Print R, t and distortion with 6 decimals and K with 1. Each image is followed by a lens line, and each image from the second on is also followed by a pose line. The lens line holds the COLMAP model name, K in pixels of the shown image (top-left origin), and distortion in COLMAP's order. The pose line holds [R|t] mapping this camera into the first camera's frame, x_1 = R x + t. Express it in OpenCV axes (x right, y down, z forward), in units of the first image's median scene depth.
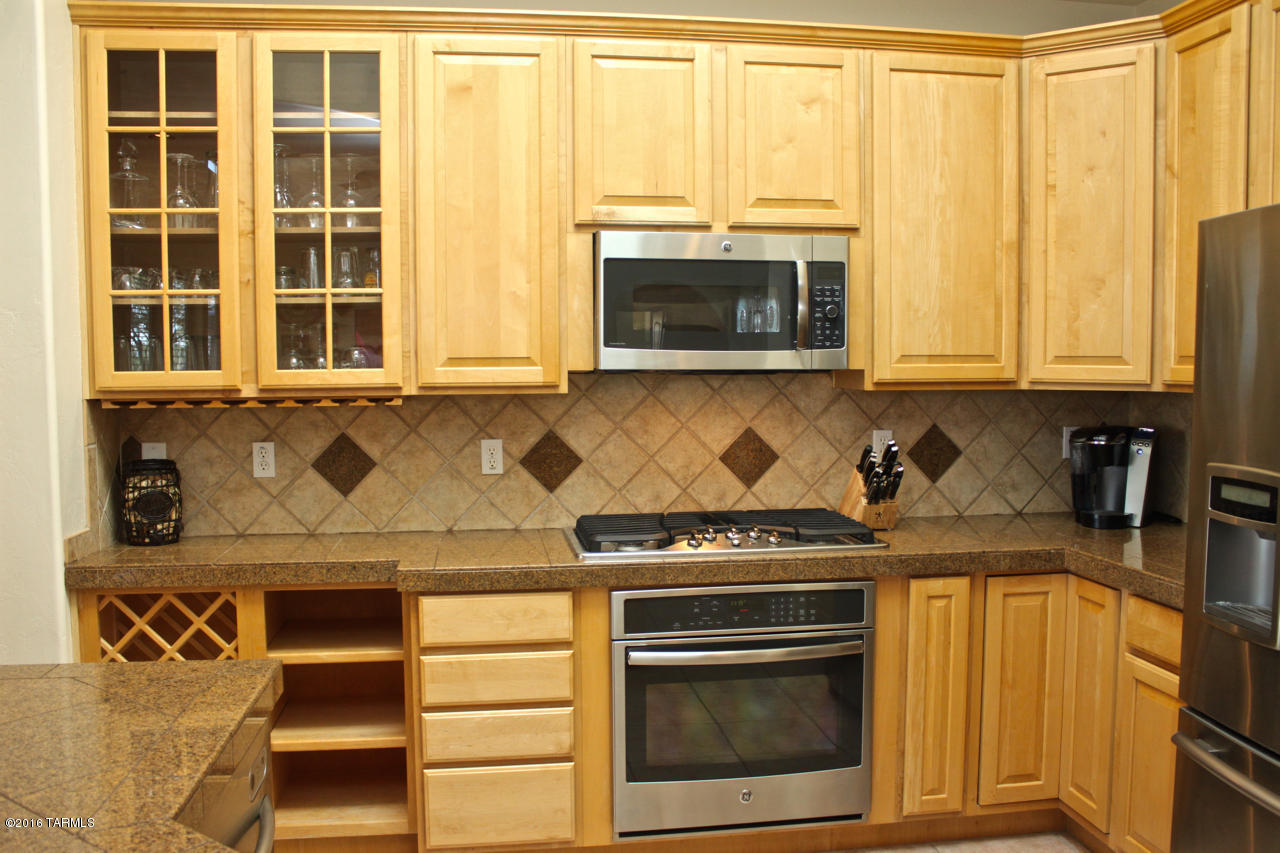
lens RADIAL K [[1084.5, 0, 635.9], [0, 1084.5, 433.0], [0, 0, 1]] dist [-0.169244, 0.147966]
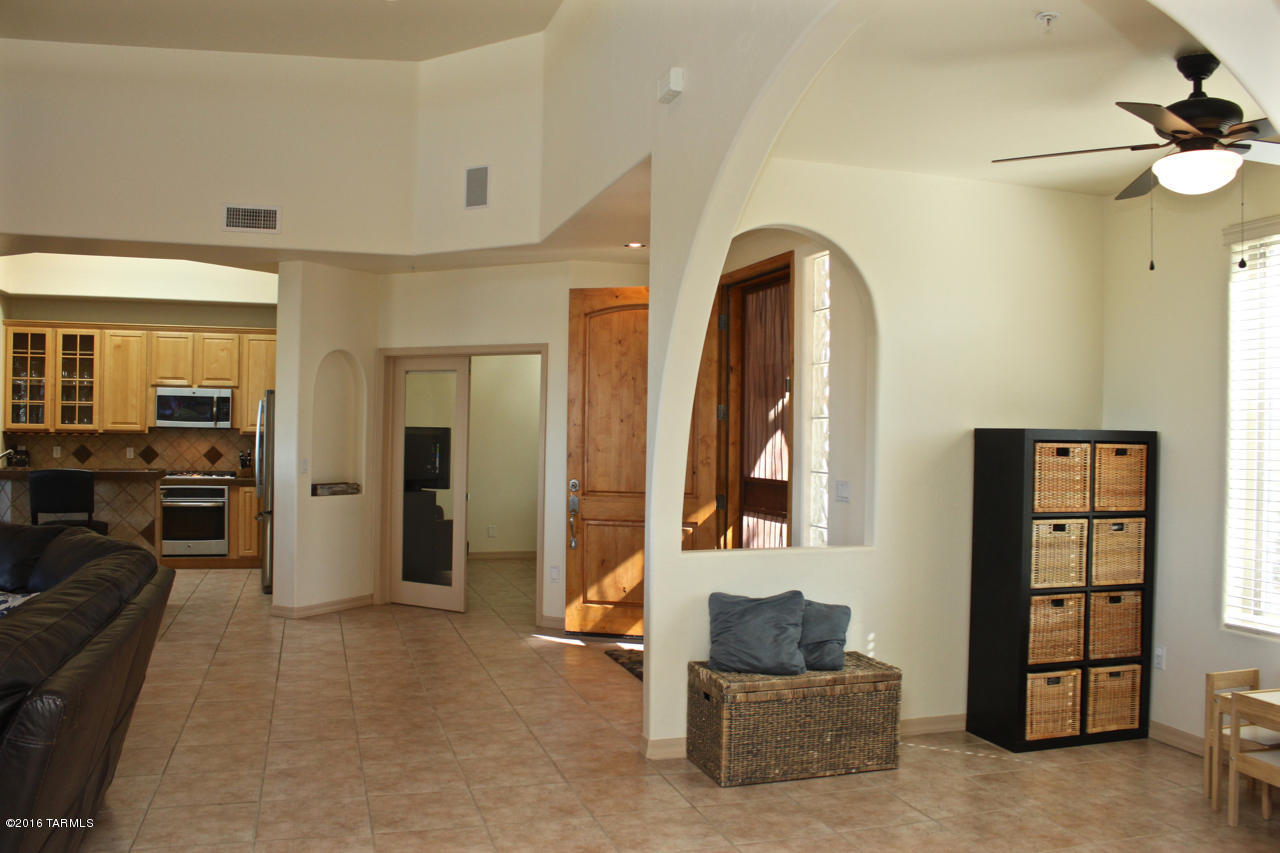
lens RADIAL K [[1062.5, 0, 635.9], [0, 1062.5, 429.9], [0, 0, 1]] dist [-0.163005, 0.141333]
pose [[0.989230, 0.019586, 0.145051, 1.003025], [-0.009028, 0.997285, -0.073089, 0.180033], [-0.146089, 0.070992, 0.986721, -2.486975]]
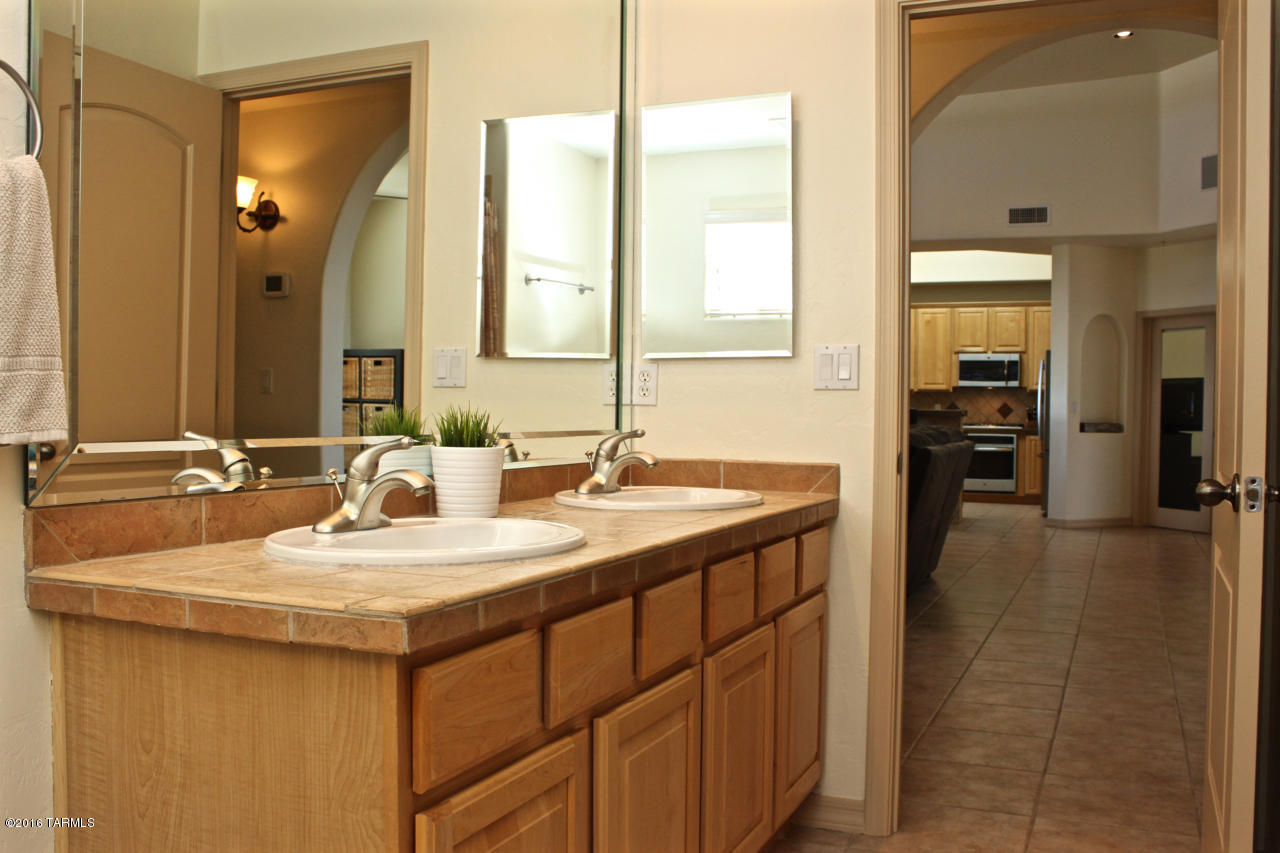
lens RADIAL K [[1182.9, 0, 640.0], [0, 1182.9, 426.5], [0, 0, 1]] dist [-0.196854, 0.257631]
pose [[0.852346, 0.019813, -0.522603, 1.284174], [-0.051545, 0.997599, -0.046248, 0.372678], [0.520432, 0.066357, 0.851321, -3.510556]]
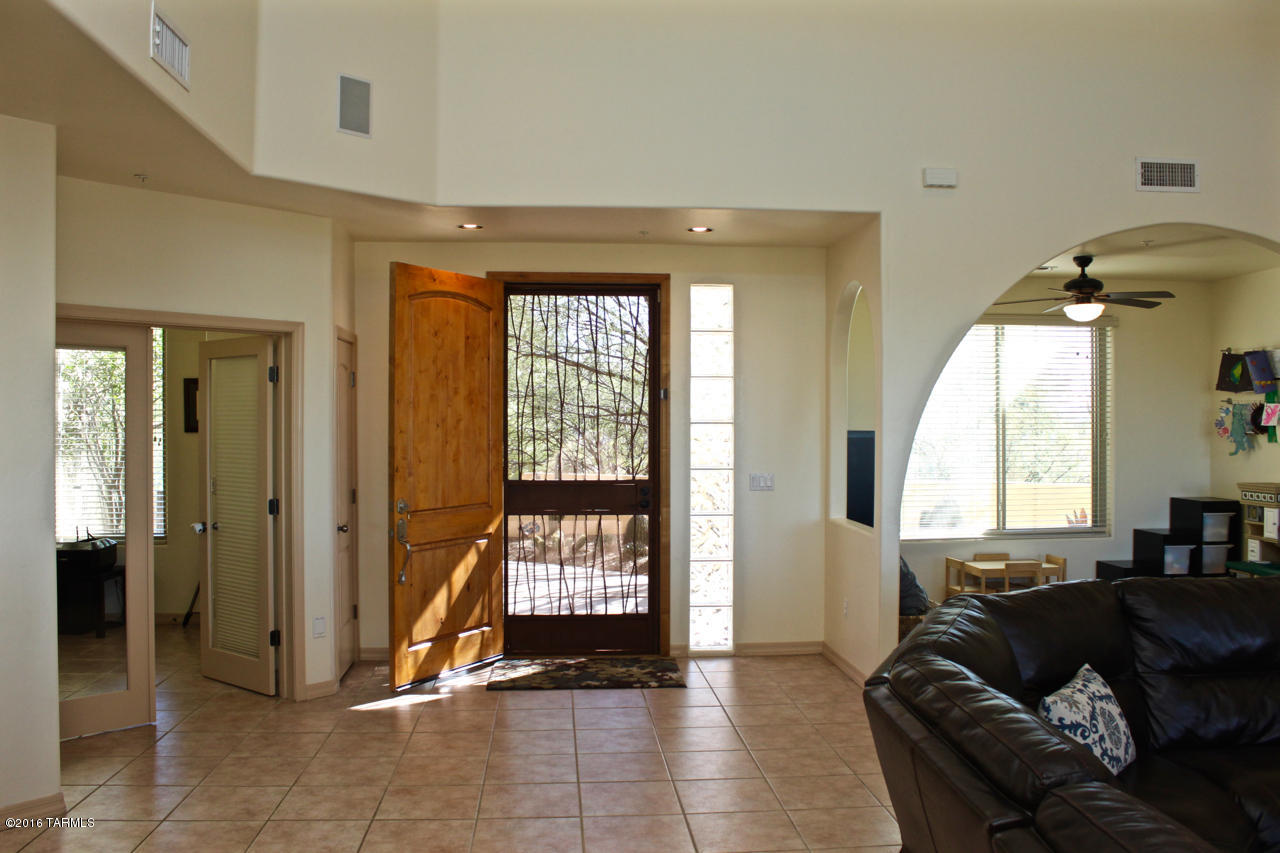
lens RADIAL K [[1084.5, 0, 635.9], [0, 1084.5, 433.0], [0, 0, 1]] dist [-0.169244, 0.147966]
pose [[0.073877, -0.004263, 0.997258, -0.648761], [0.069844, 0.997557, -0.000910, 0.035389], [-0.994819, 0.069720, 0.073994, -0.747604]]
